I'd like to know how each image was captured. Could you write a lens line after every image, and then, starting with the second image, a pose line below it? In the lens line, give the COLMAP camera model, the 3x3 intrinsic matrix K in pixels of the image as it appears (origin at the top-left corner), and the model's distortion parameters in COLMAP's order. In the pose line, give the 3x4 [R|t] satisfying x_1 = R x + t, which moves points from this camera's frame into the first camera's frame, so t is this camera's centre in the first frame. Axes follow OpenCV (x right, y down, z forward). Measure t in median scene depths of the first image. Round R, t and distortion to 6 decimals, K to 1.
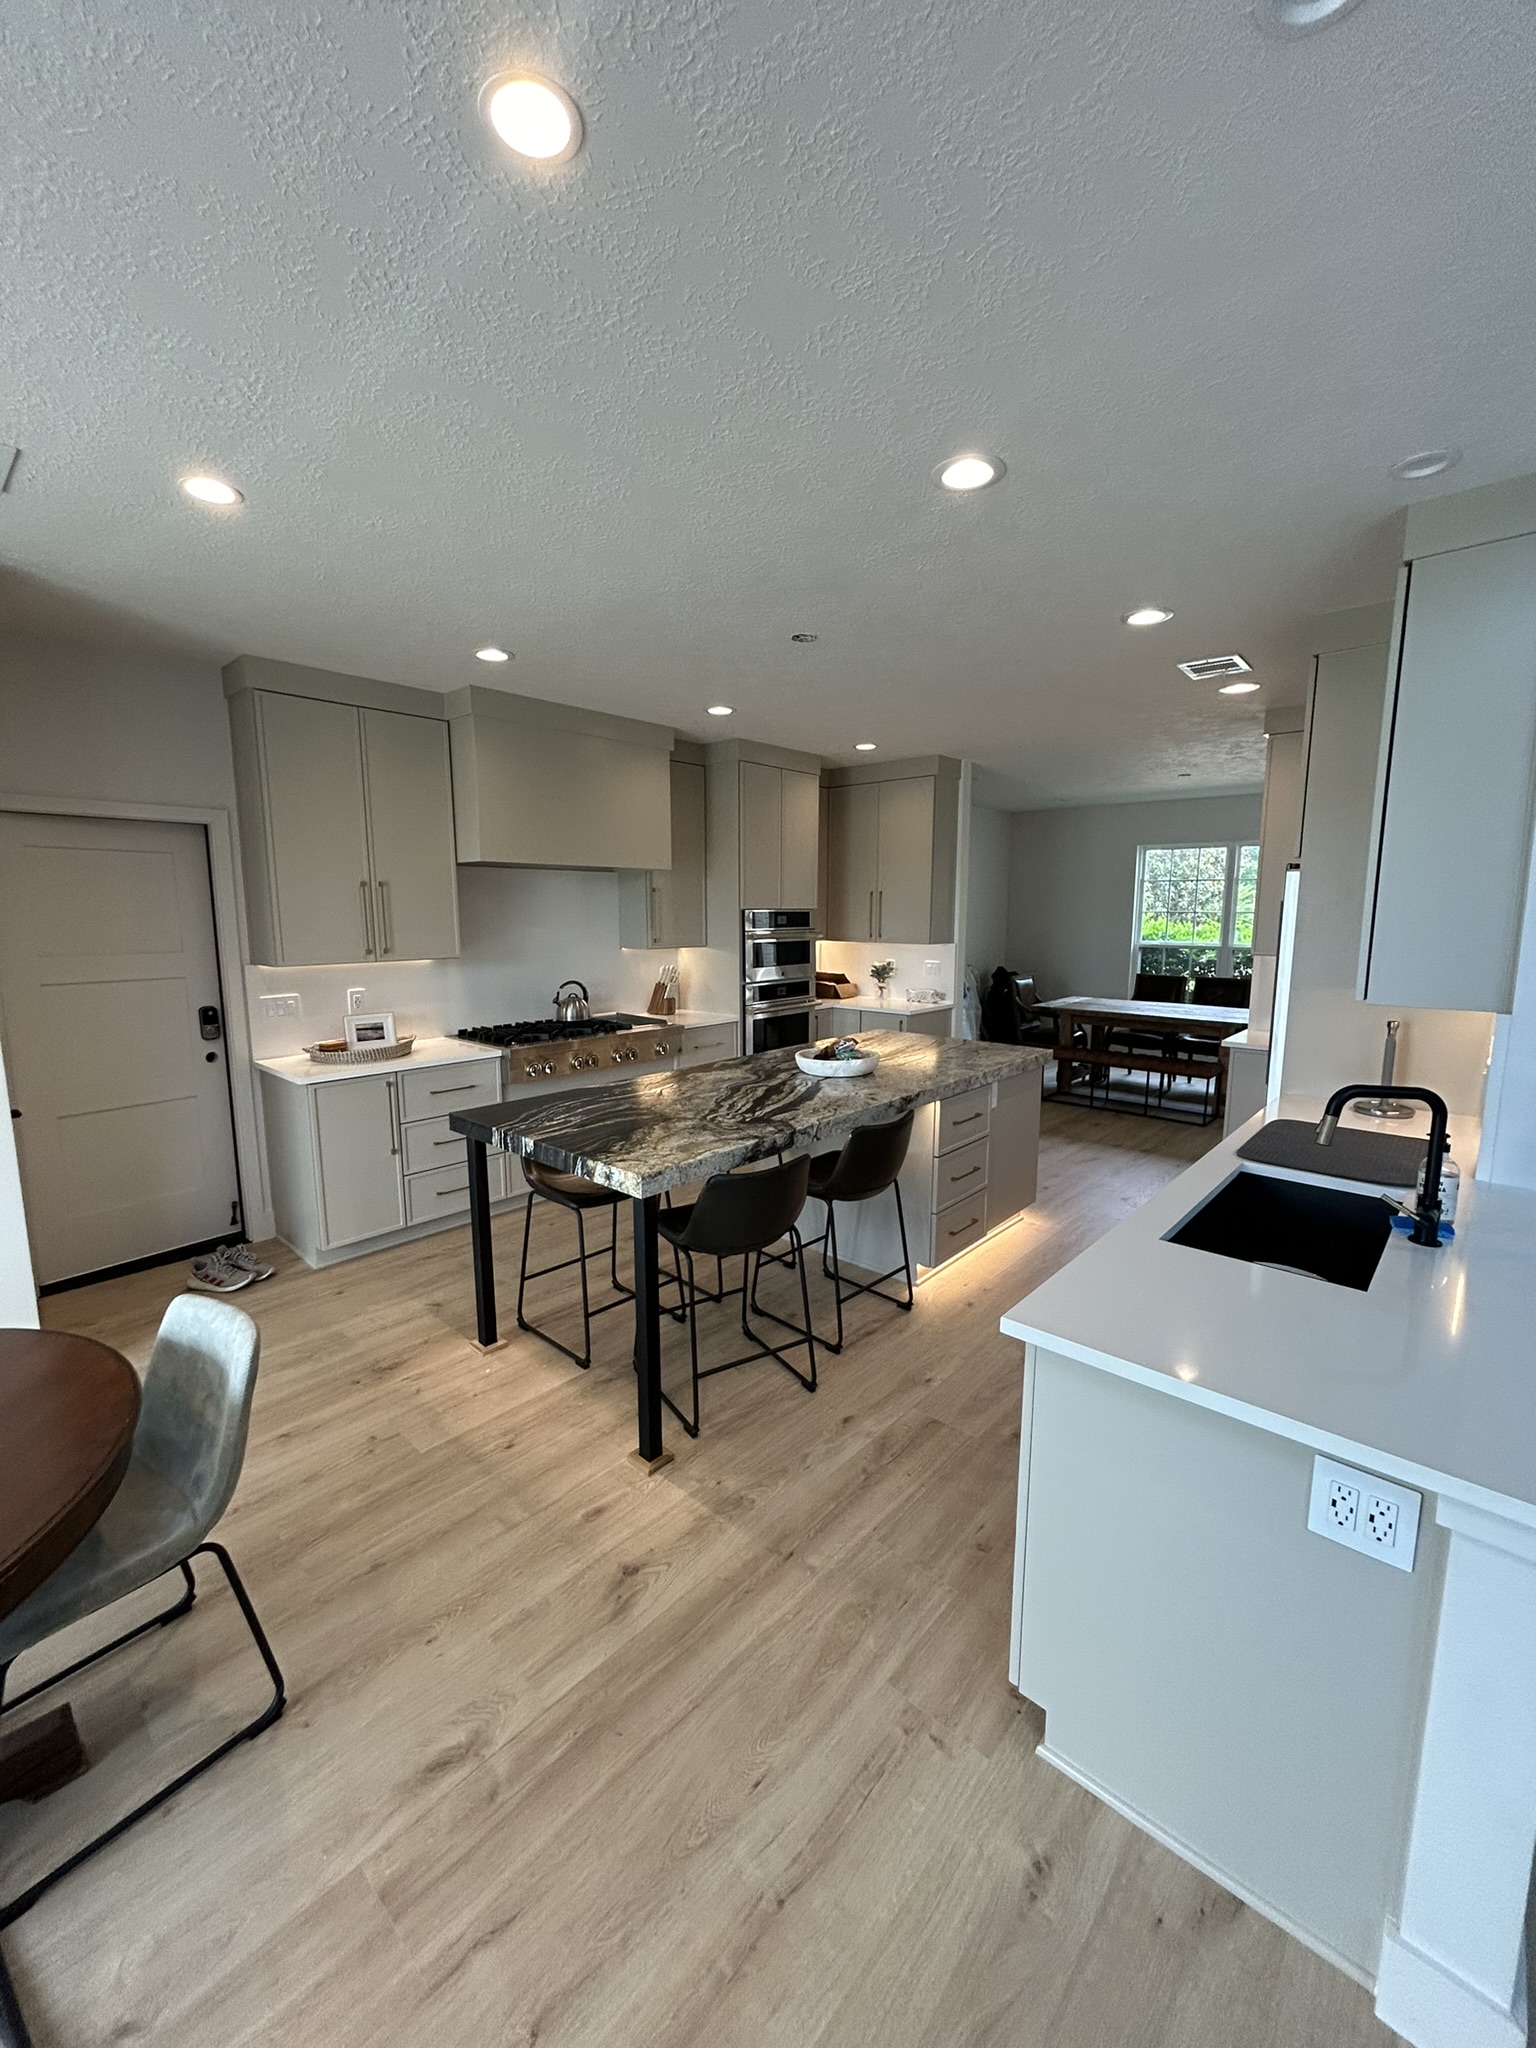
lens RADIAL K [[818.6, 0, 768.0], [0, 818.6, 1024.0], [0, 0, 1]] dist [-0.001028, -0.000057]
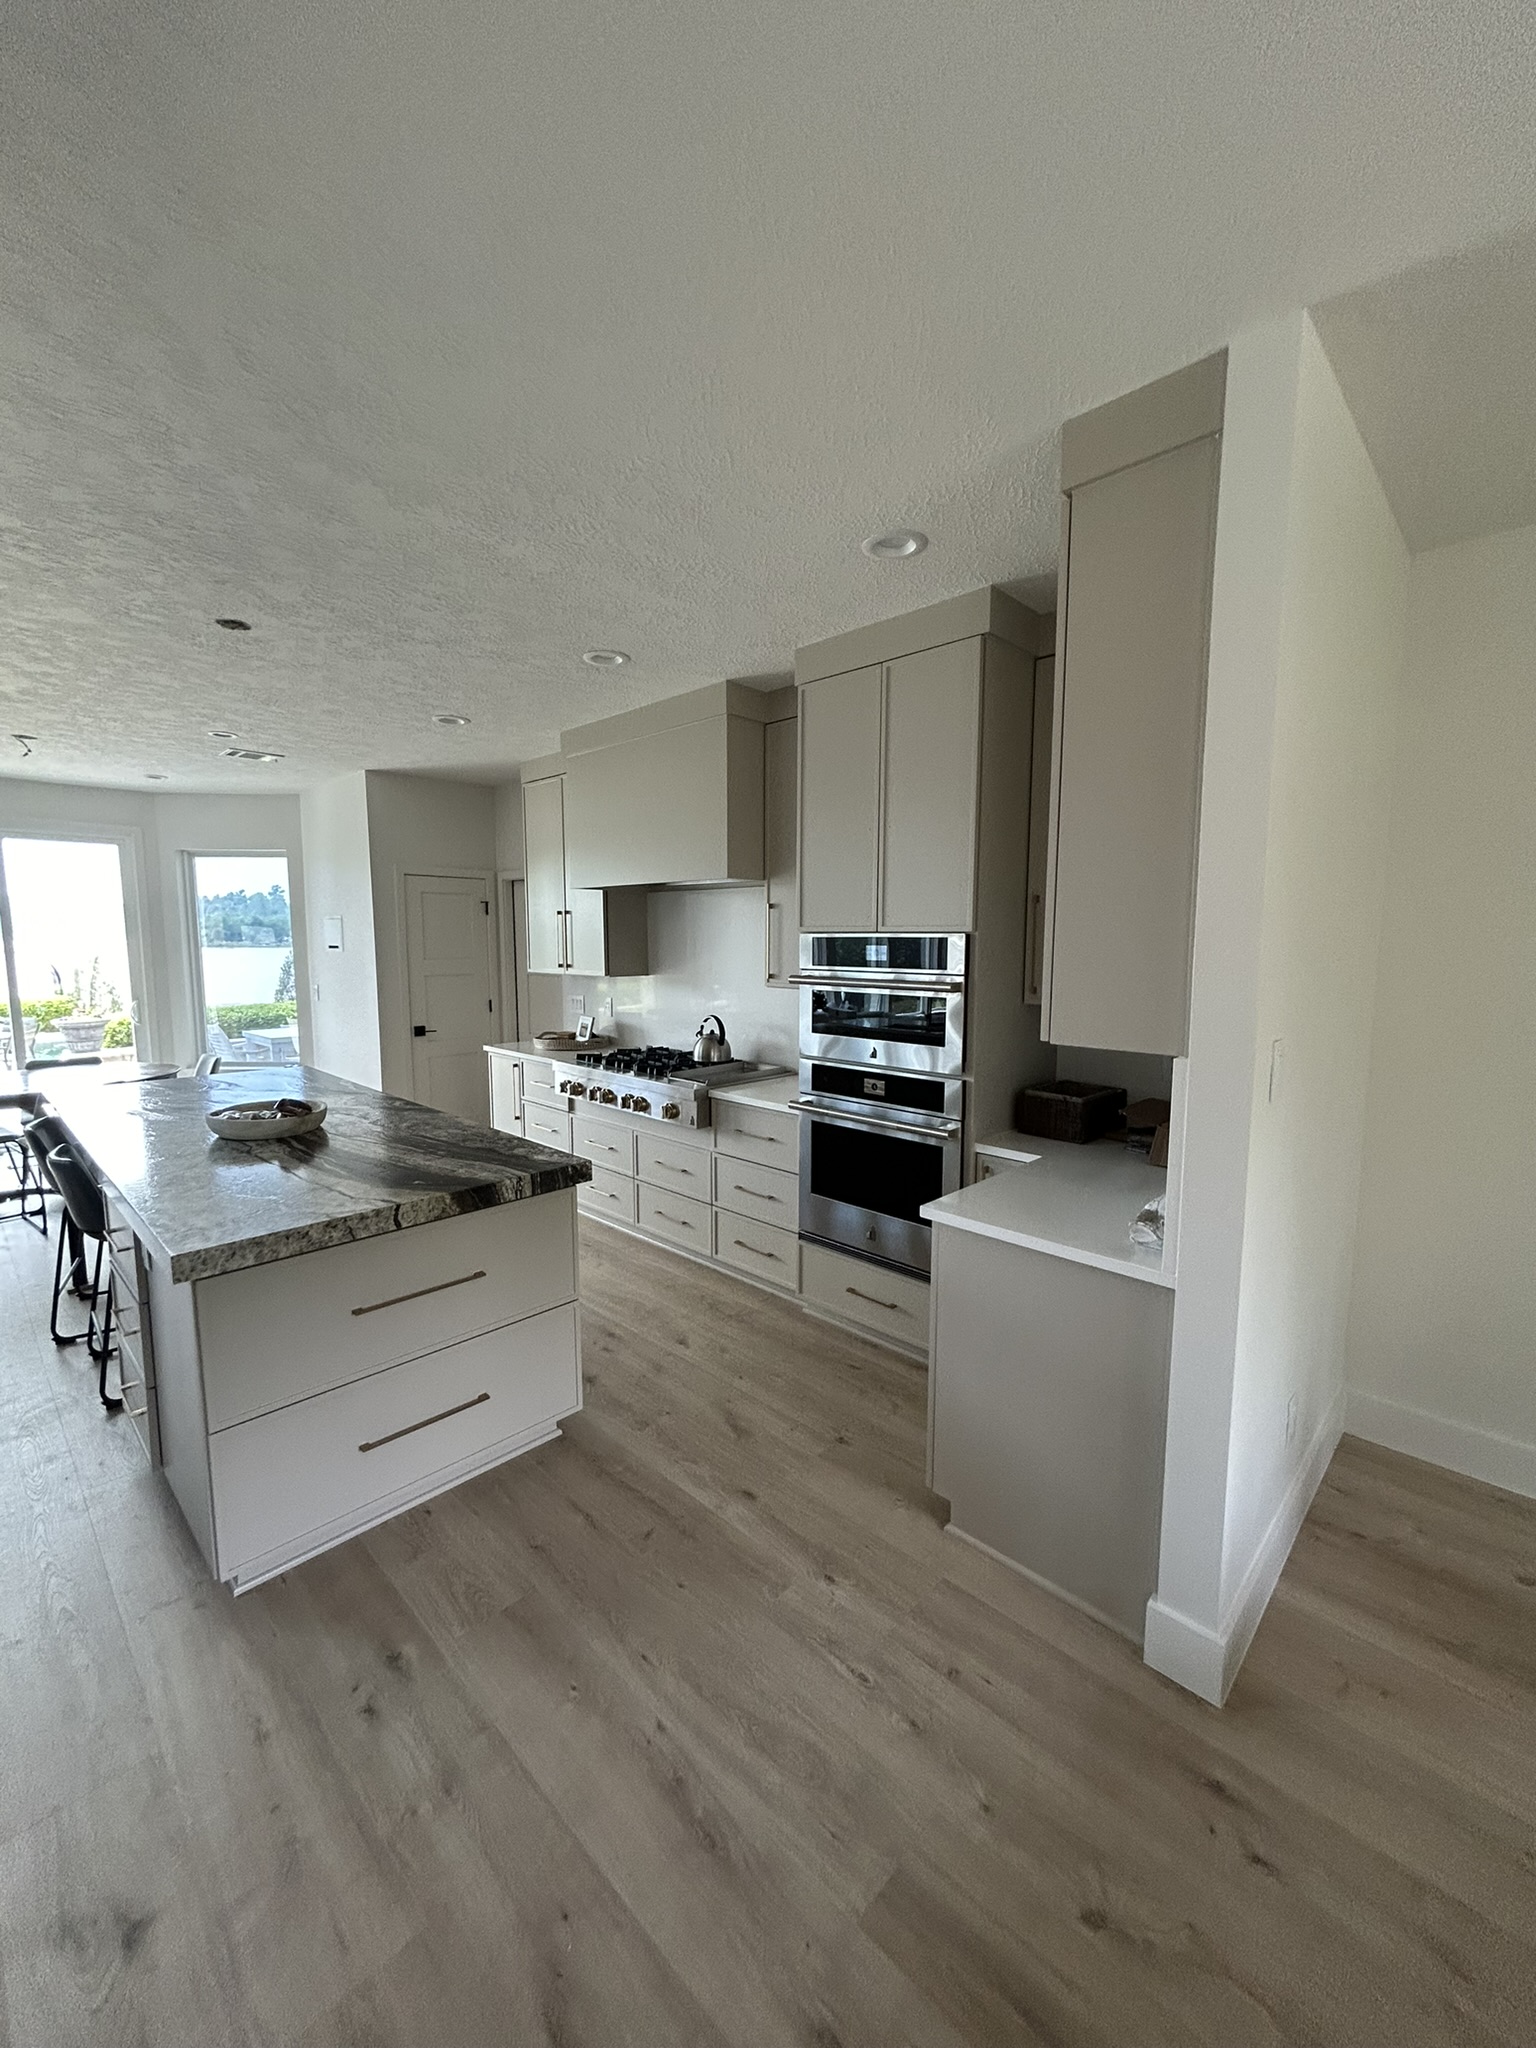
lens RADIAL K [[818.6, 0, 768.0], [0, 818.6, 1024.0], [0, 0, 1]] dist [-0.001028, -0.000057]
pose [[-0.027214, 0.116054, -0.992870, 1.041124], [-0.135146, 0.983692, 0.118686, -0.202938], [0.990452, 0.137413, -0.011086, 0.981818]]
